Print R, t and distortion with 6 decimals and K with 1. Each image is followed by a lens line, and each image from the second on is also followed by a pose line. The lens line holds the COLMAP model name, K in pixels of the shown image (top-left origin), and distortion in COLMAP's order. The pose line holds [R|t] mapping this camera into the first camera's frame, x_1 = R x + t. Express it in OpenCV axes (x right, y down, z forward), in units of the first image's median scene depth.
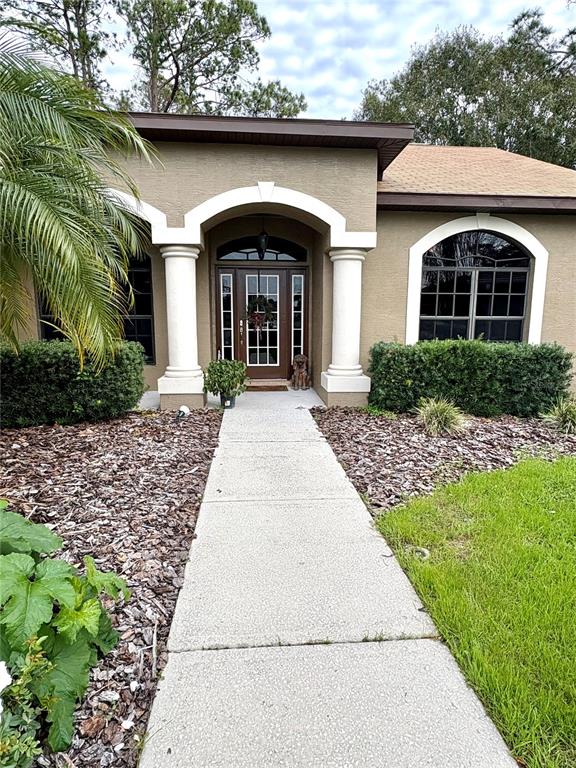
lens RADIAL K [[423.2, 0, 288.0], [0, 423.2, 384.0], [0, 0, 1]] dist [-0.000418, -0.000043]
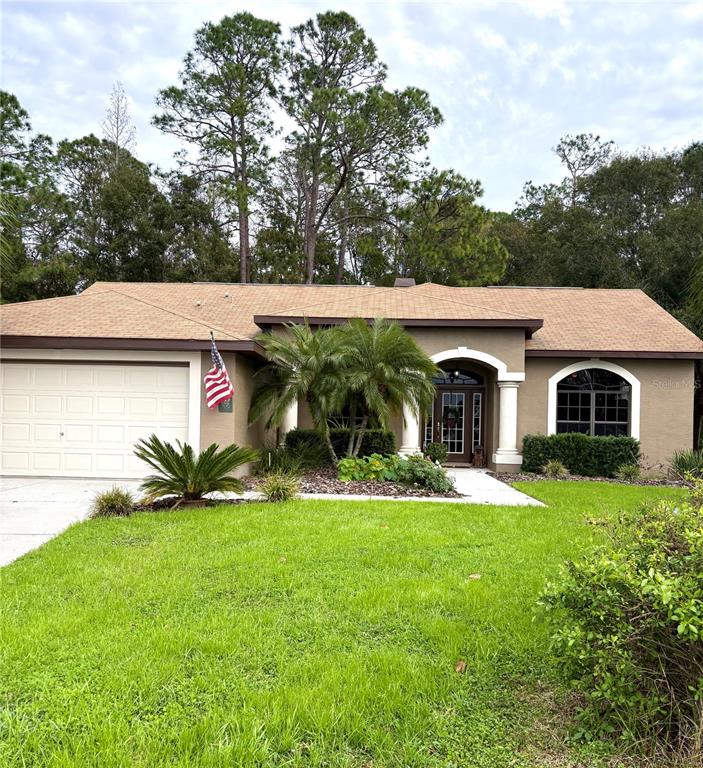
lens RADIAL K [[609.4, 0, 350.4], [0, 609.4, 434.9], [0, 0, 1]] dist [0.005961, -0.000041]
pose [[0.986417, 0.019495, -0.163097, -0.076700], [-0.043770, 0.988227, -0.146600, 0.261669], [0.158319, 0.151747, 0.975658, -1.344212]]
